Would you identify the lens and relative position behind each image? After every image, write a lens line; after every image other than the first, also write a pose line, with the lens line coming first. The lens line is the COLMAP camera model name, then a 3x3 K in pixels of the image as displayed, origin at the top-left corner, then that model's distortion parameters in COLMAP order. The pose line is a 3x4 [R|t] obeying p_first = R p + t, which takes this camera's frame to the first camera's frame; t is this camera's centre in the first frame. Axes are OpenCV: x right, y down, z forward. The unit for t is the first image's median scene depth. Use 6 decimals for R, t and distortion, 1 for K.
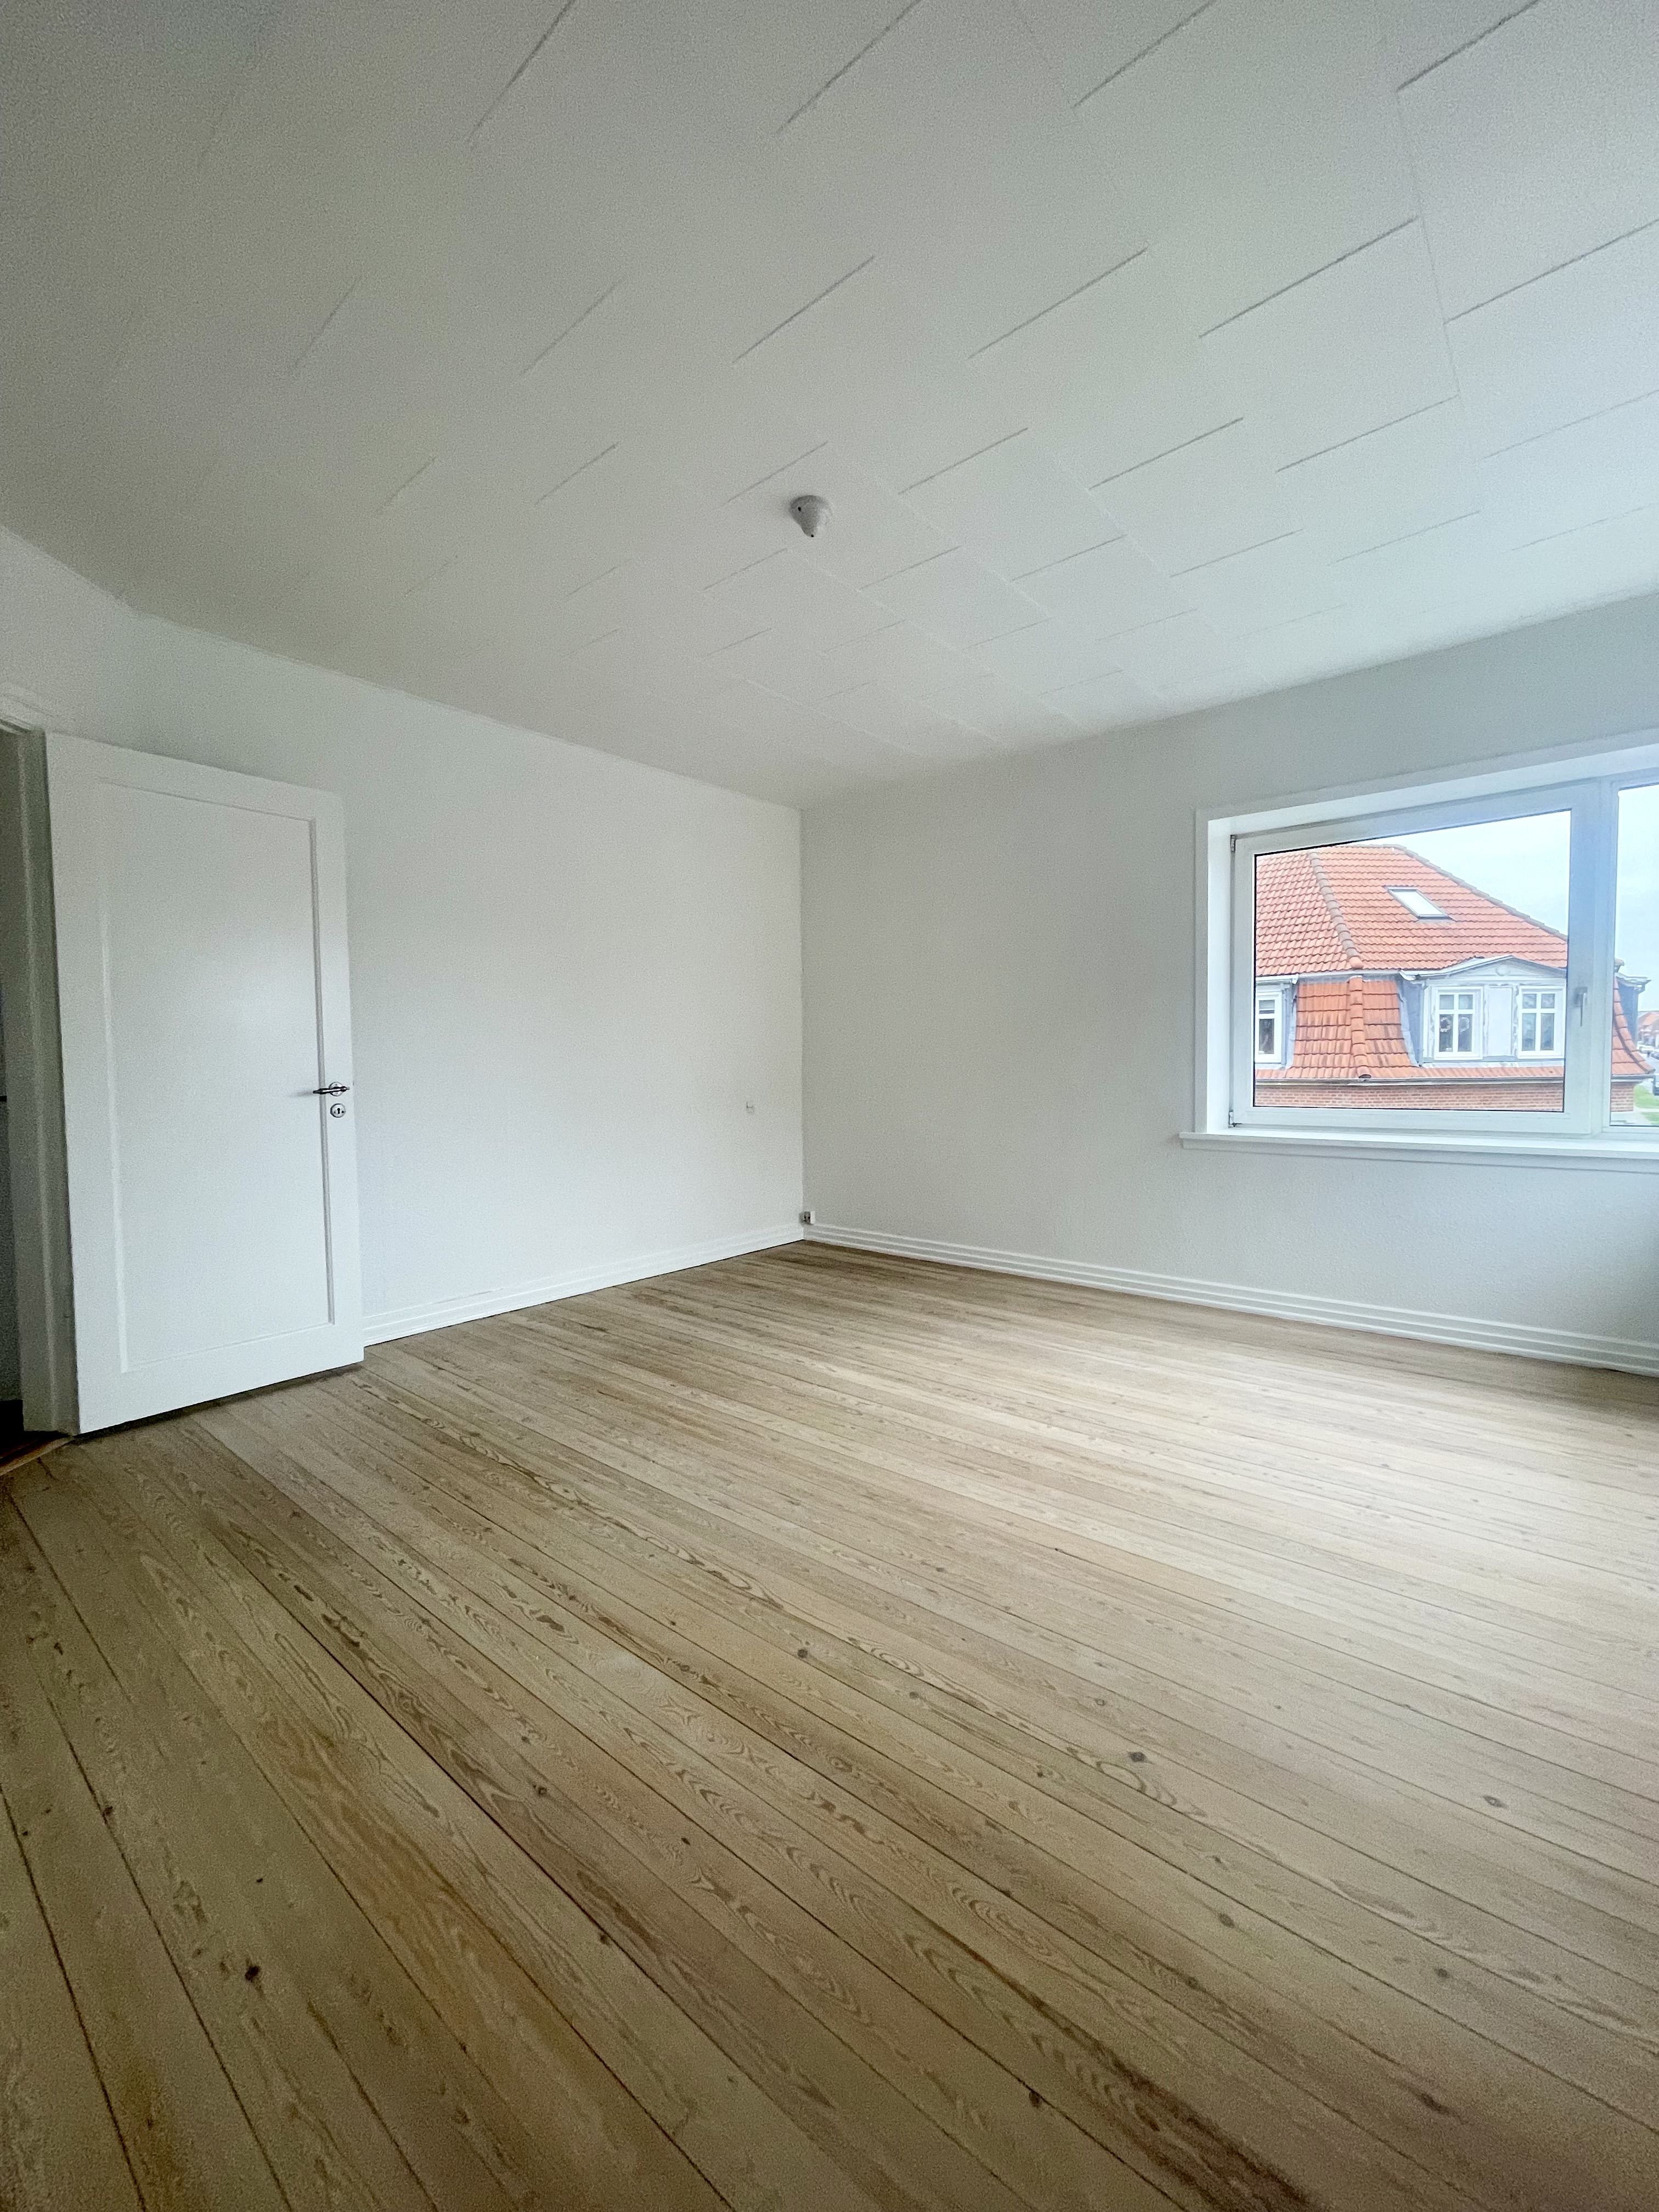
lens RADIAL K [[895.7, 0, 834.9], [0, 895.7, 1095.8], [0, 0, 1]] dist [-0.011875, 0.000467]
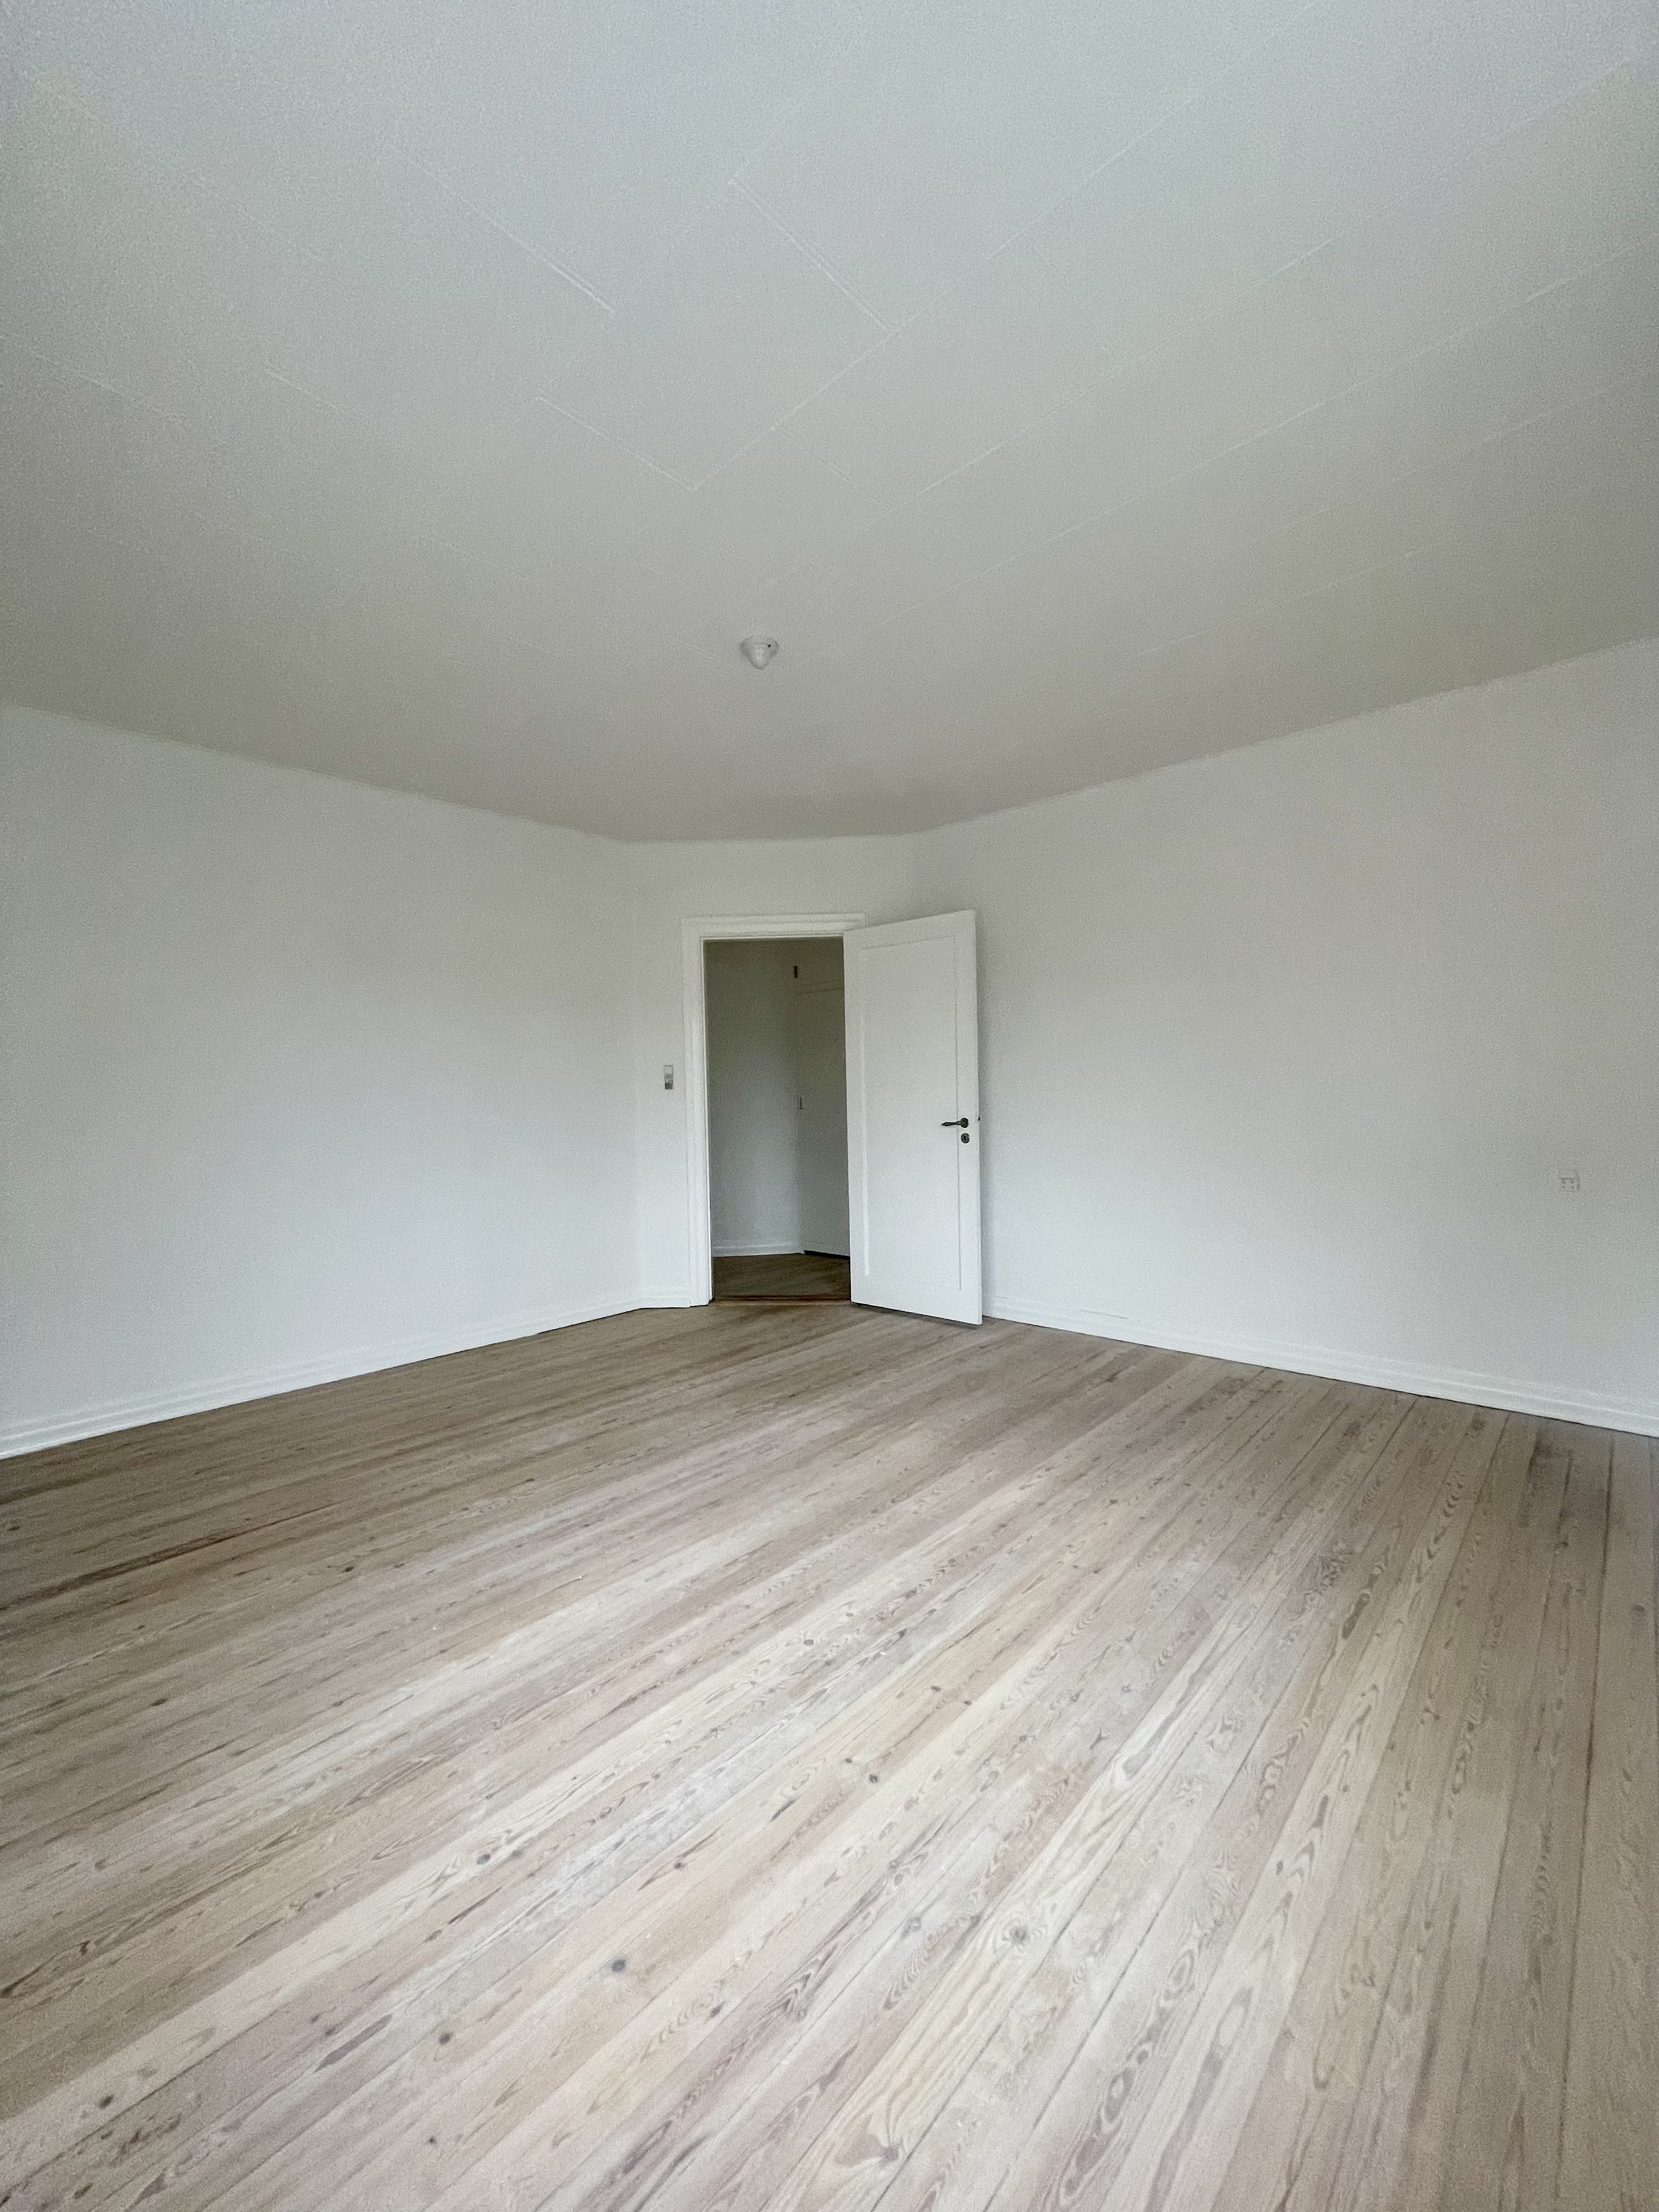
lens RADIAL K [[895.7, 0, 834.9], [0, 895.7, 1095.8], [0, 0, 1]] dist [-0.011875, 0.000467]
pose [[-0.041311, 0.021263, -0.998920, 0.786712], [-0.022202, 0.999507, 0.022194, -0.069449], [0.998900, 0.023095, -0.040818, 0.802199]]
